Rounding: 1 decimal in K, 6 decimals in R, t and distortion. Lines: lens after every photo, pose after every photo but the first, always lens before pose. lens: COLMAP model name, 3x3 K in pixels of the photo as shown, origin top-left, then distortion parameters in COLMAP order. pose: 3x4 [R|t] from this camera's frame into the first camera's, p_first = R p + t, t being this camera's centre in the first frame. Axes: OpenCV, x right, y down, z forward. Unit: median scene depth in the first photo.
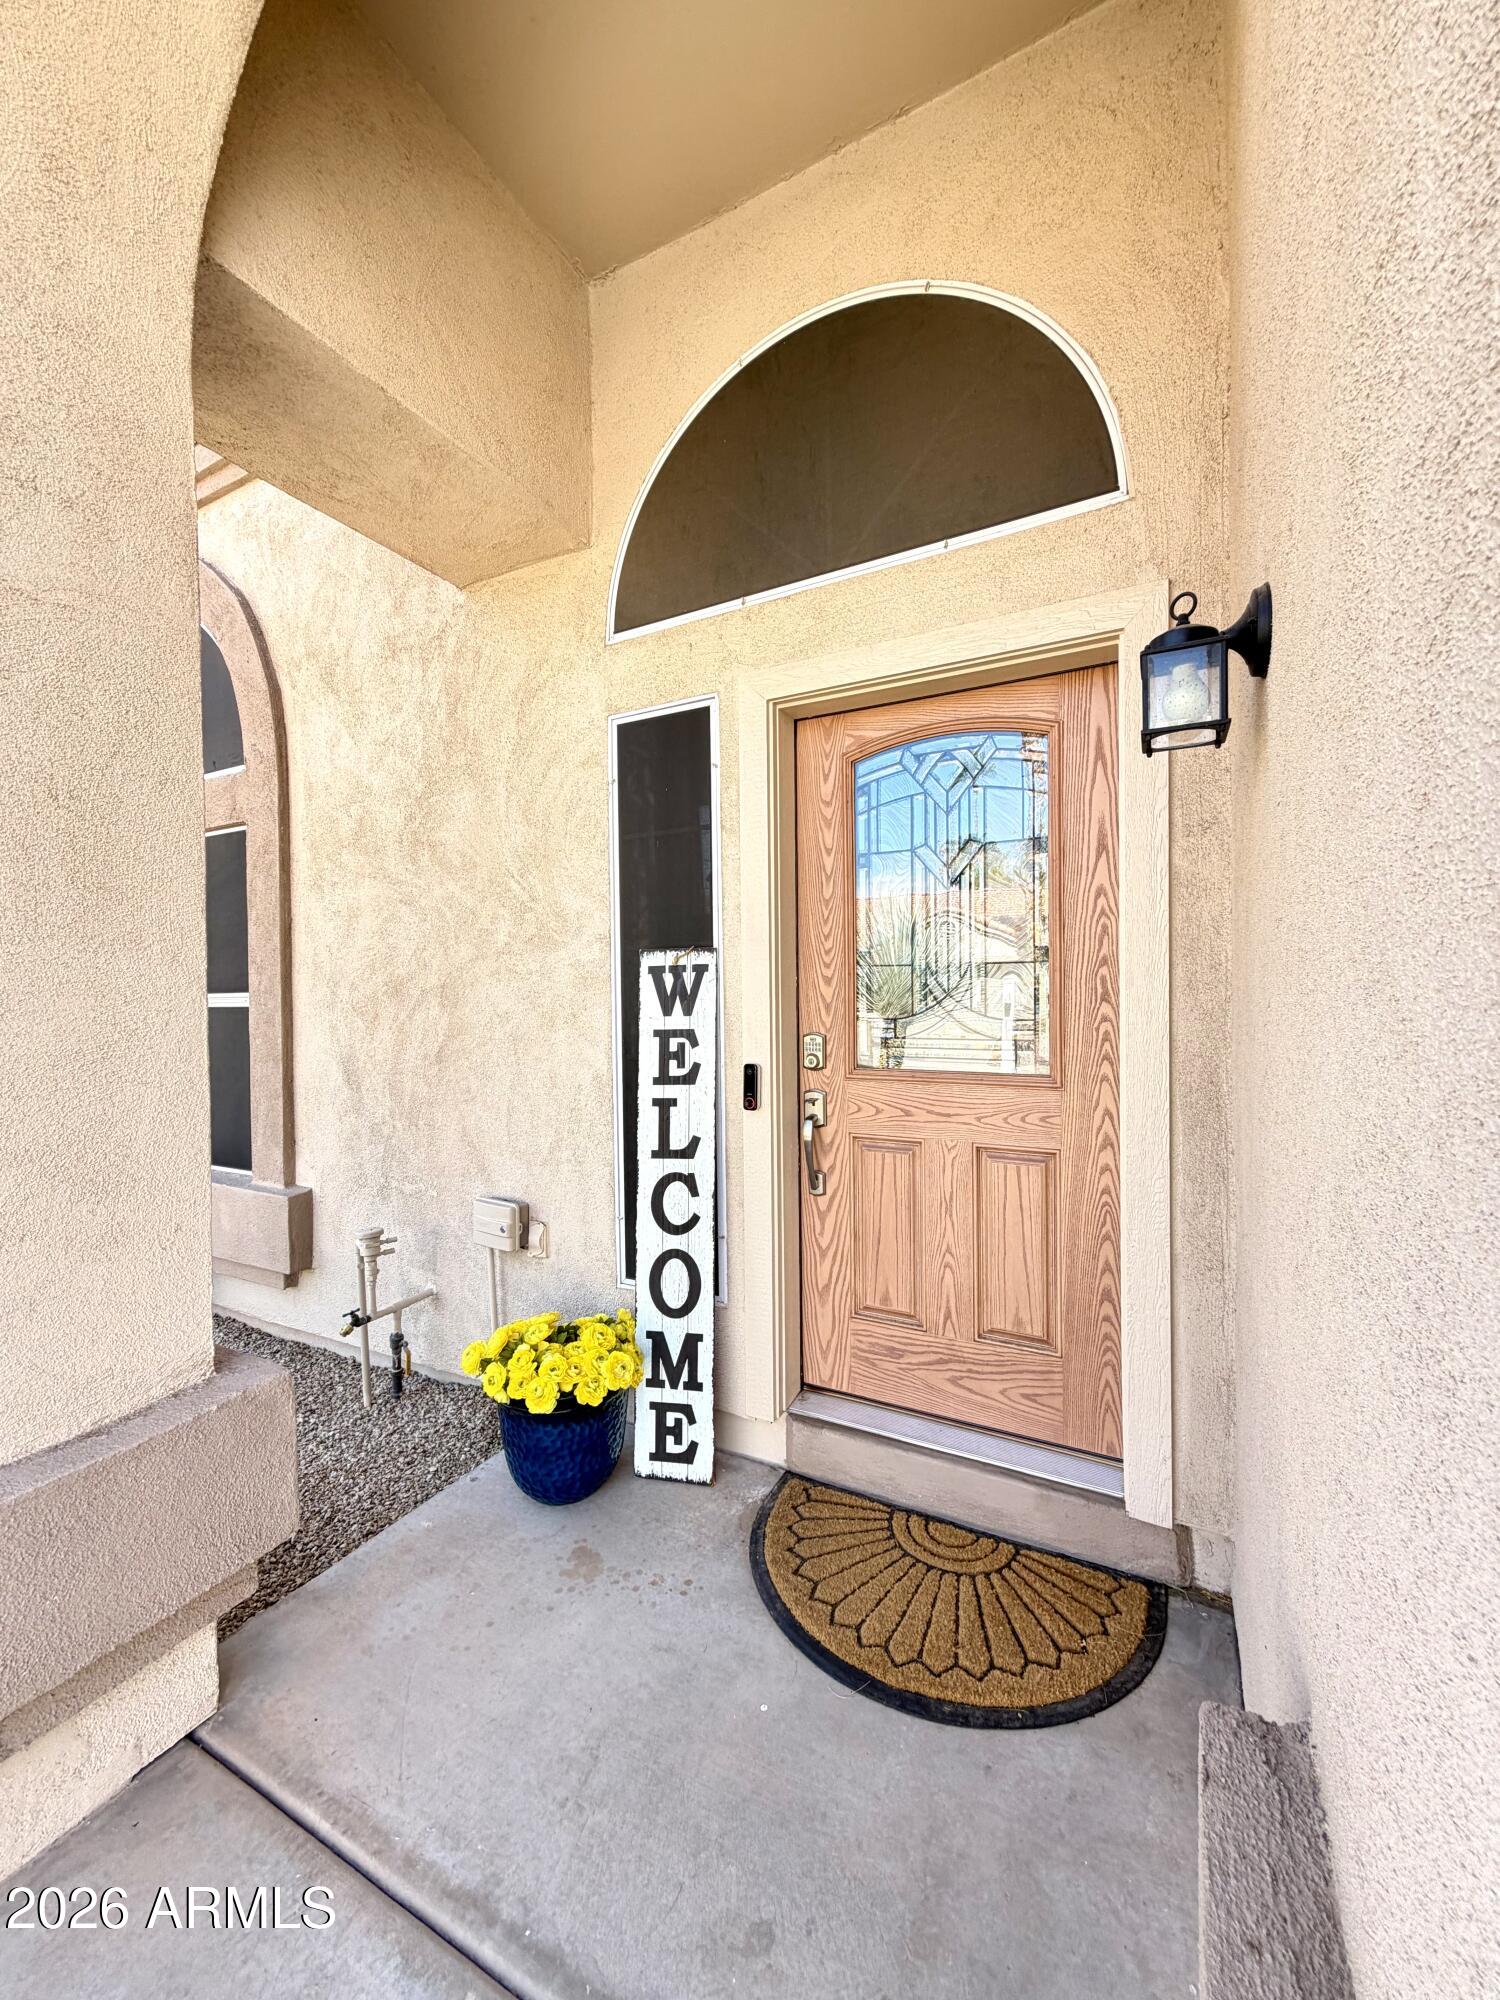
lens RADIAL K [[797.6, 0, 750.0], [0, 797.6, 1000.0], [0, 0, 1]] dist [-0.000590, -0.000002]
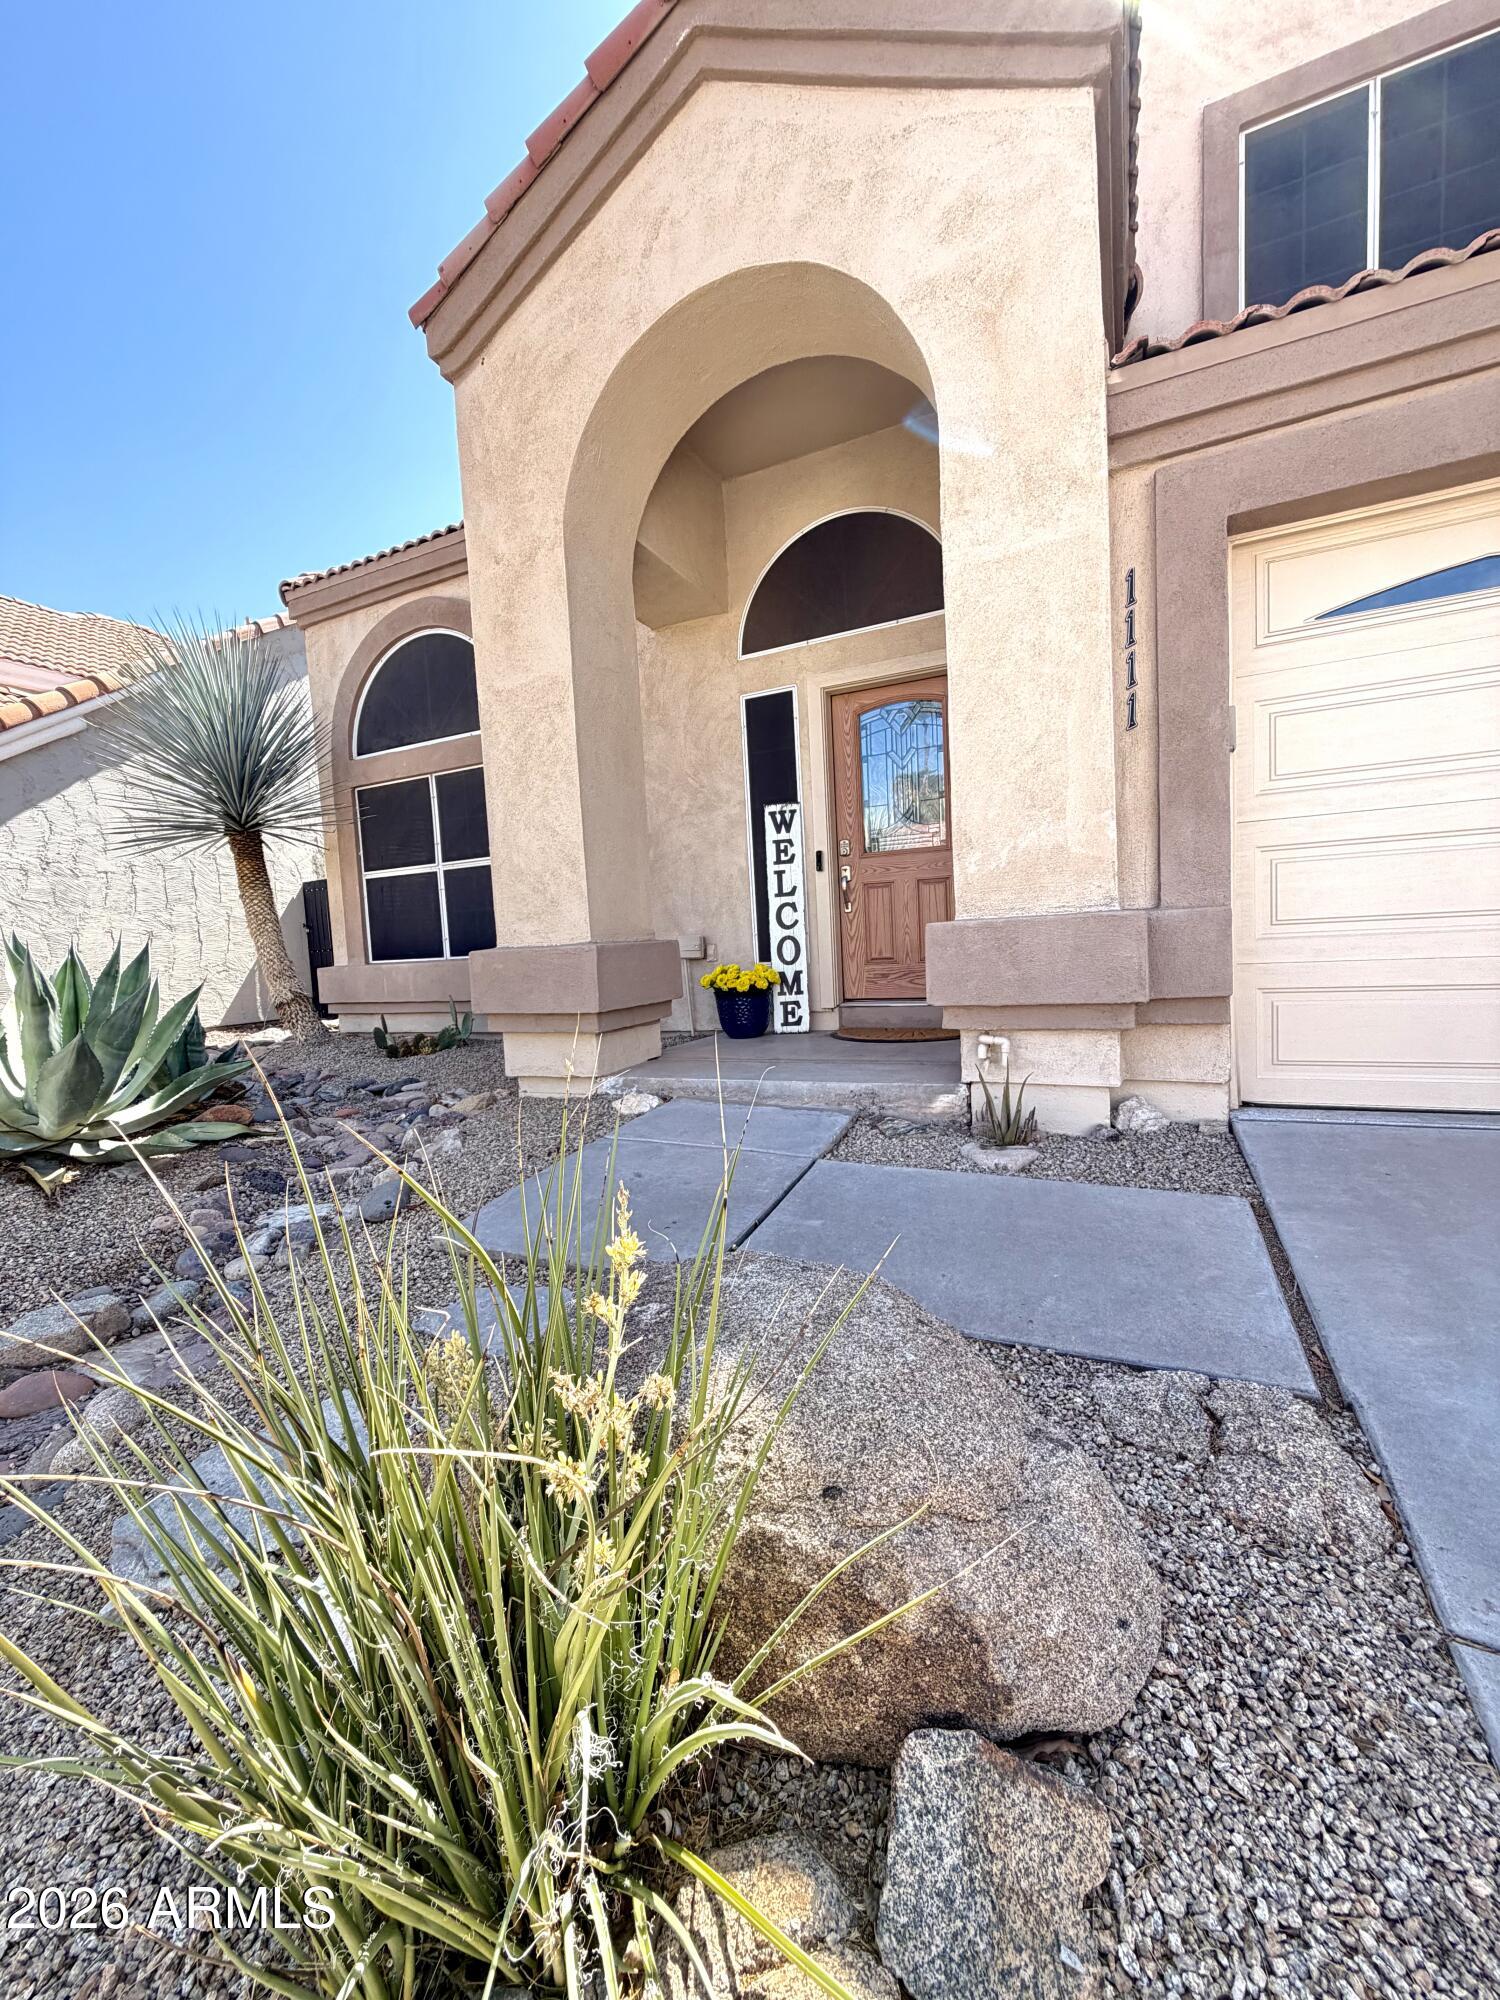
lens RADIAL K [[797.6, 0, 750.0], [0, 797.6, 1000.0], [0, 0, 1]] dist [-0.000590, -0.000002]
pose [[0.998015, -0.043455, 0.045577, -0.308630], [0.040635, 0.997306, 0.061071, 0.347097], [-0.048109, -0.059098, 0.997092, -1.250729]]
